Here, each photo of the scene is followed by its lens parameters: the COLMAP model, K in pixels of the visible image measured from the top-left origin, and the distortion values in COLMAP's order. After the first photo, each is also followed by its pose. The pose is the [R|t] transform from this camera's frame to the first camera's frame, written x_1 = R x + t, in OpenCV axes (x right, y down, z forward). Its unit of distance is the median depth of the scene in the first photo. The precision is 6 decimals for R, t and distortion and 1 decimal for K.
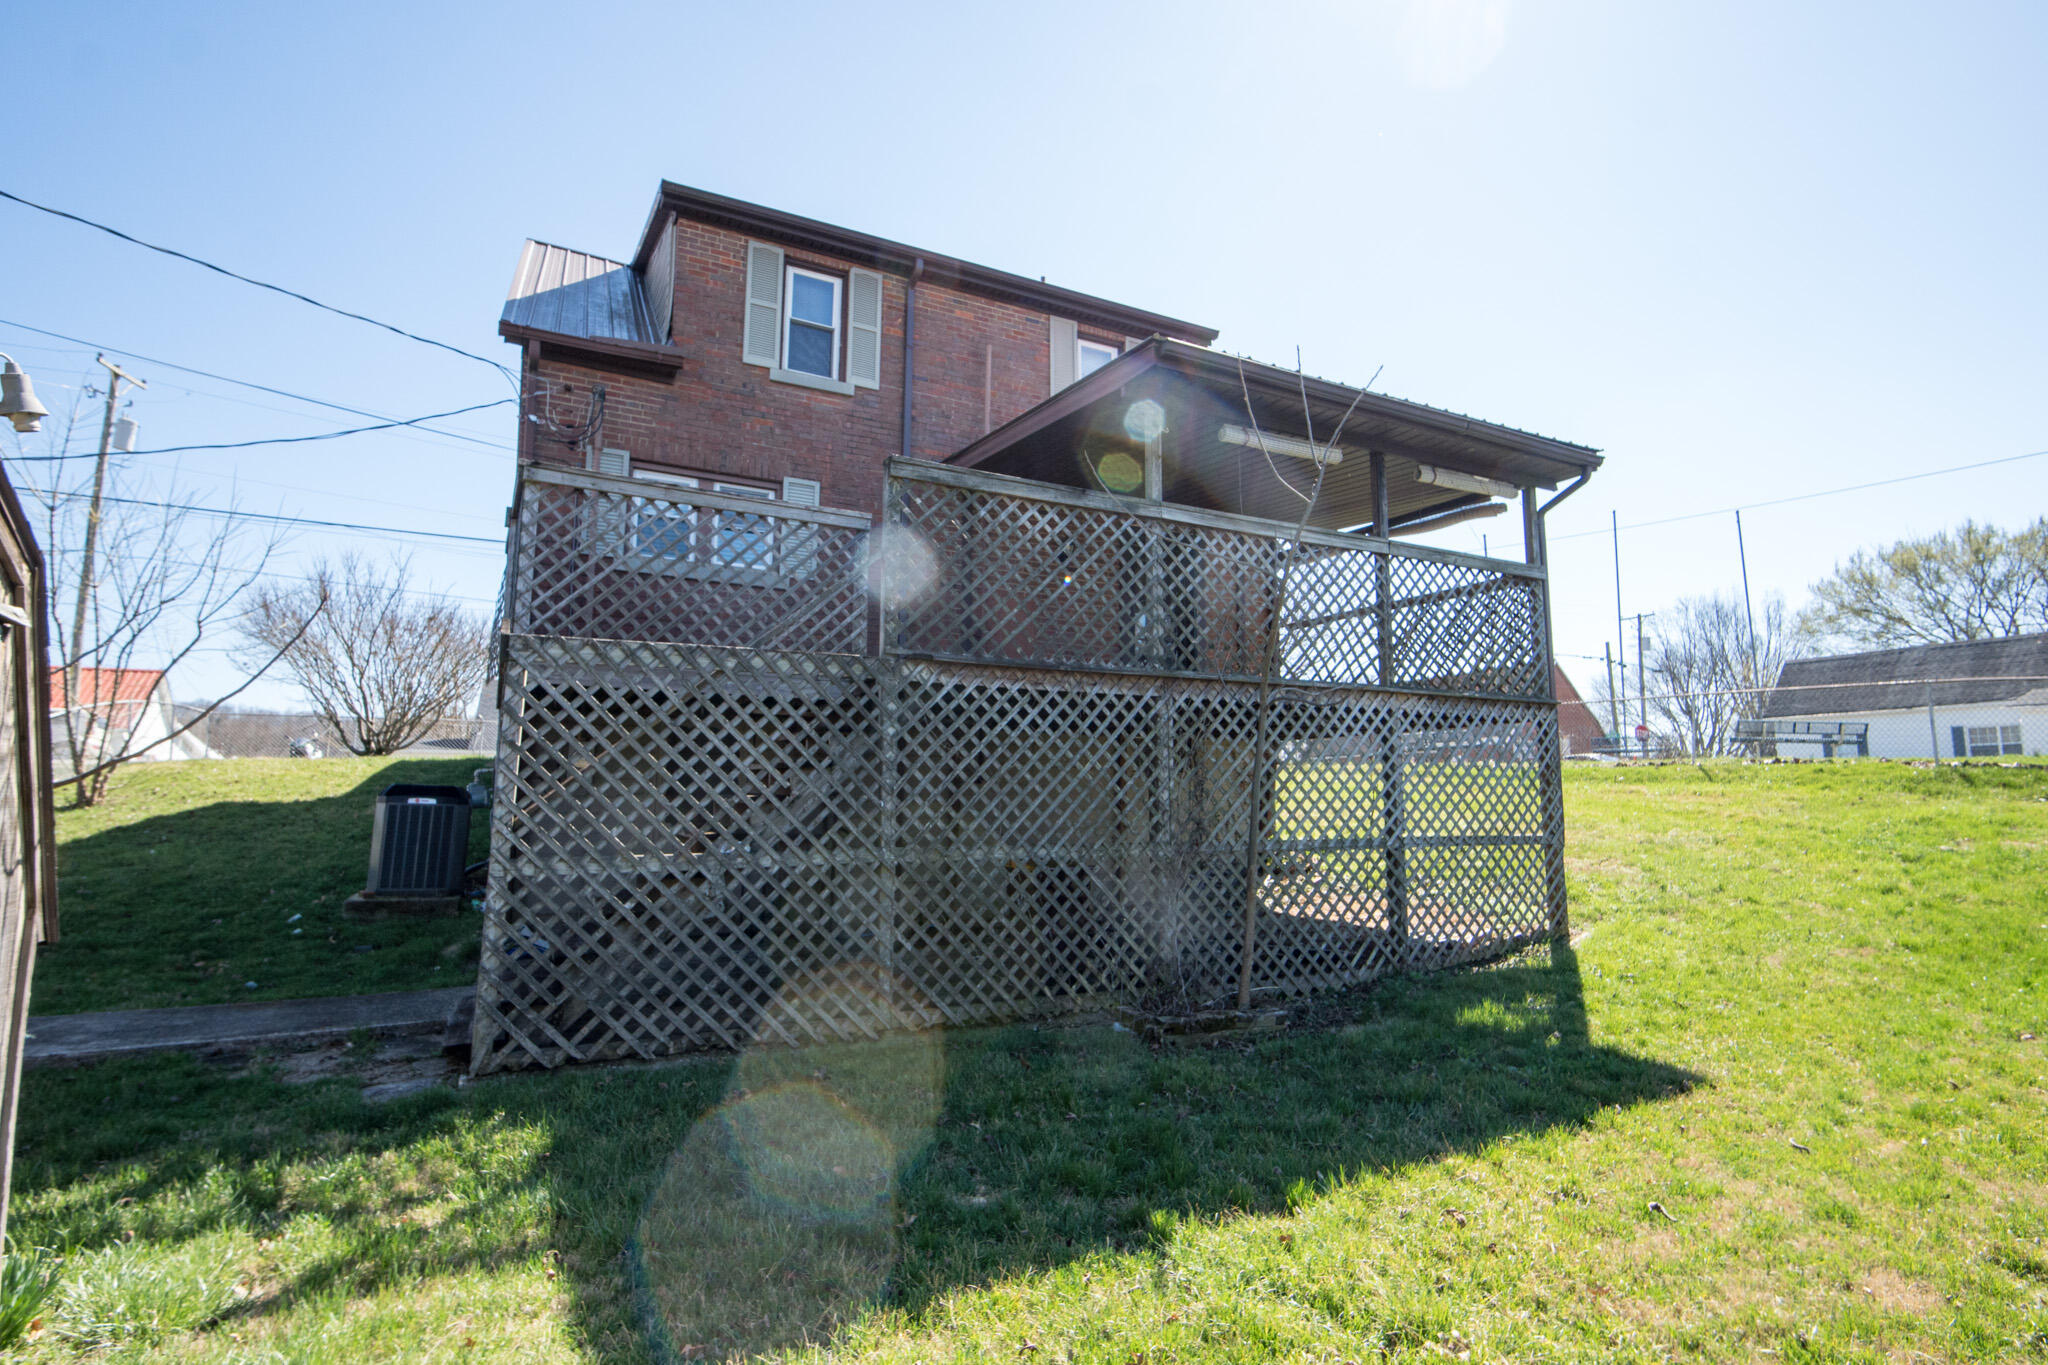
lens RADIAL K [[967.7, 0, 1018.6], [0, 967.7, 678.7], [0, 0, 1]] dist [0.016748, -0.019010]
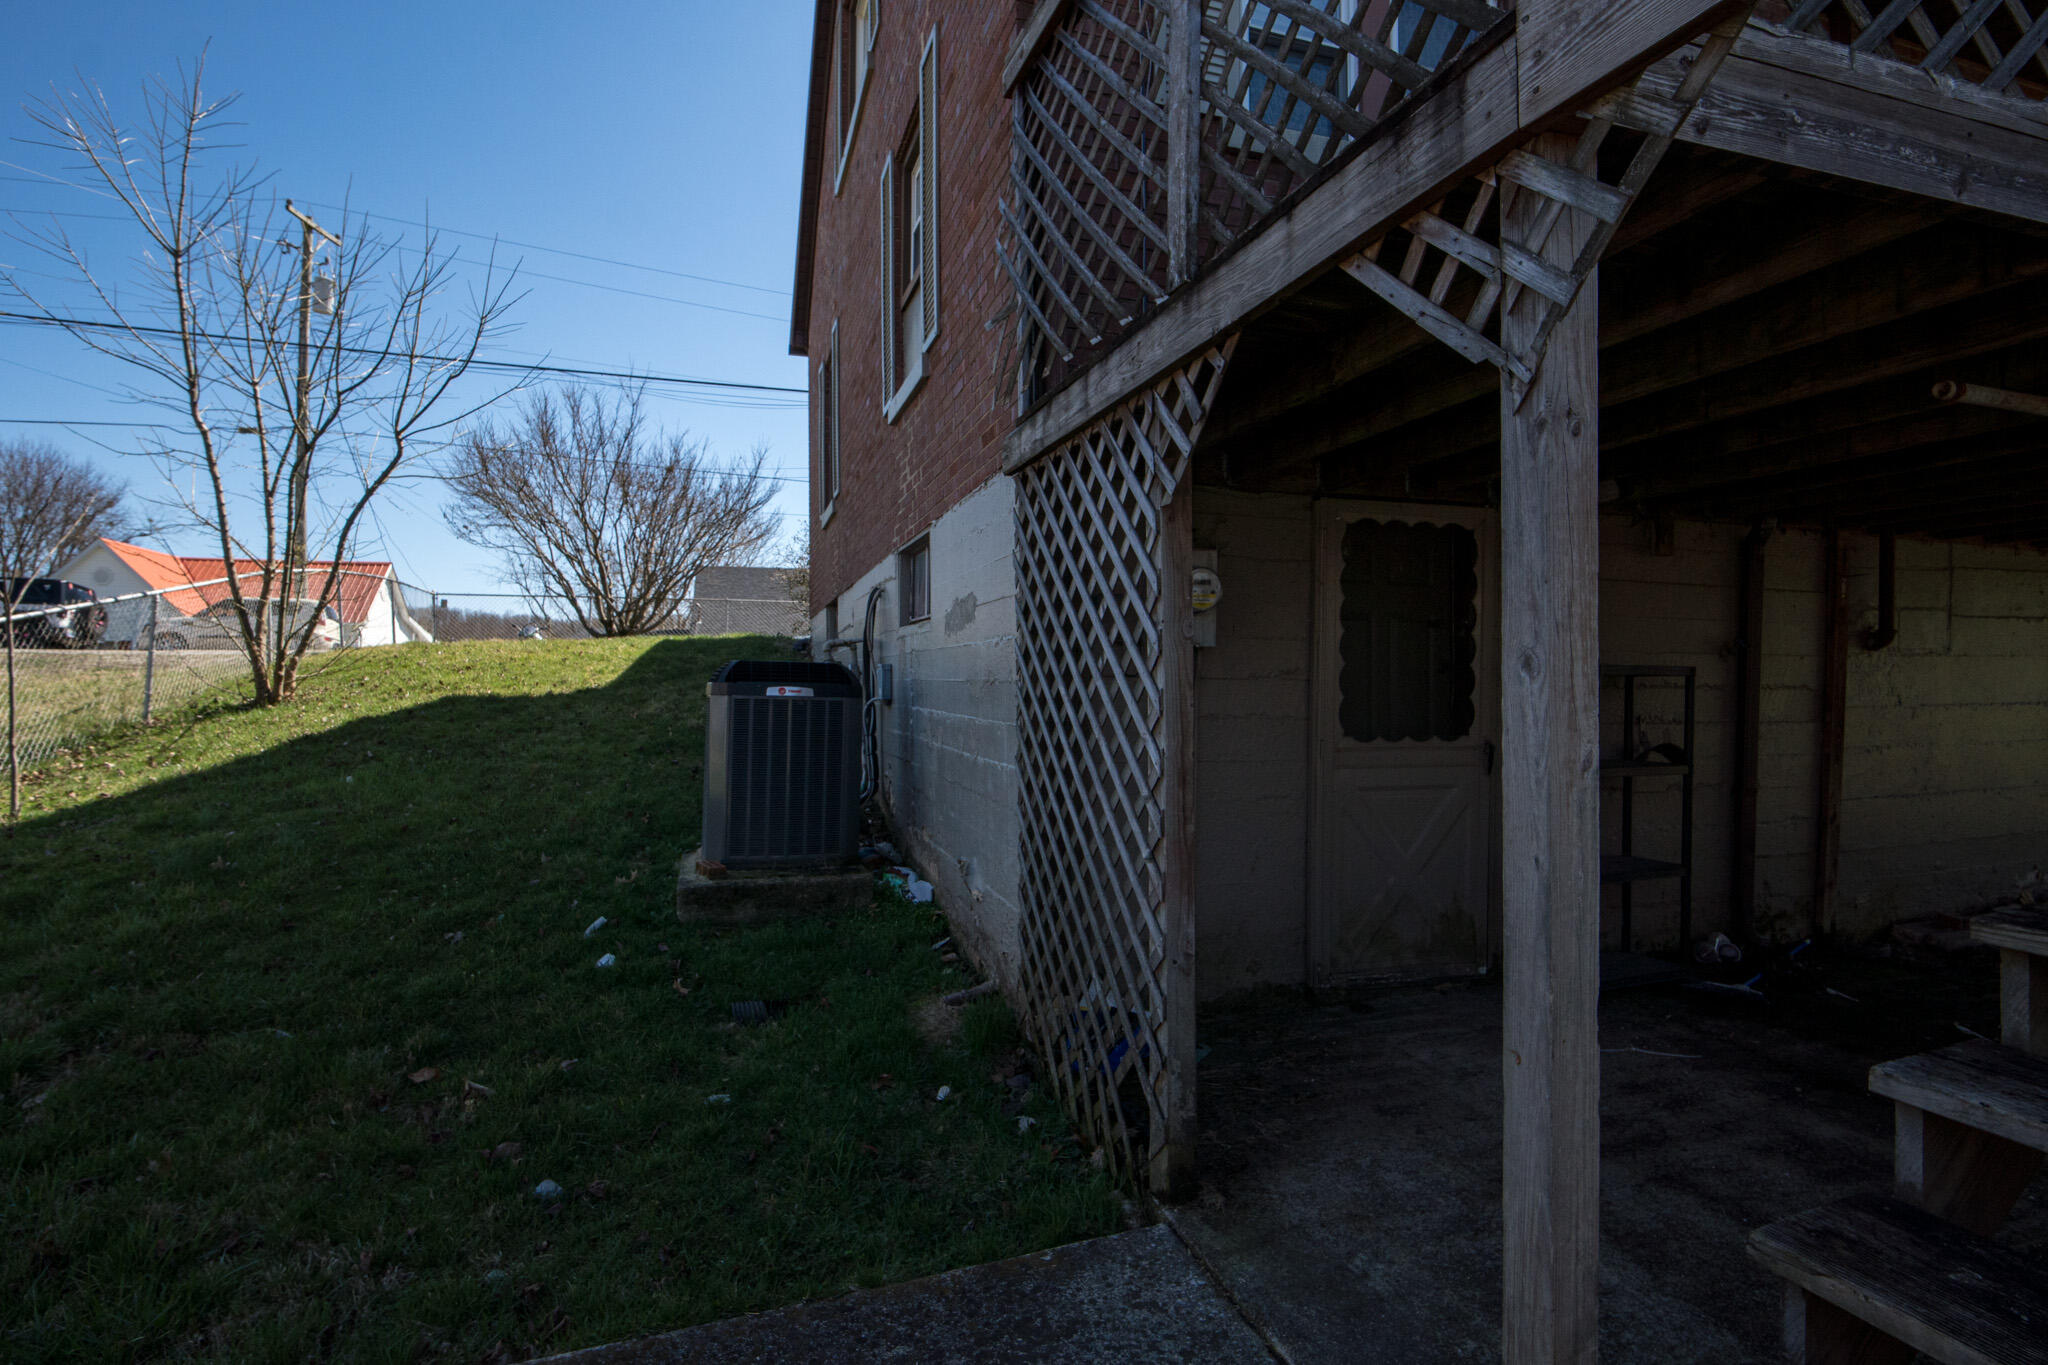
lens RADIAL K [[967.7, 0, 1018.6], [0, 967.7, 678.7], [0, 0, 1]] dist [0.016748, -0.019010]
pose [[0.986999, -0.007062, -0.160570, -0.326304], [0.024943, 0.993660, 0.109622, 0.051522], [0.158778, -0.112202, 0.980918, 0.405487]]
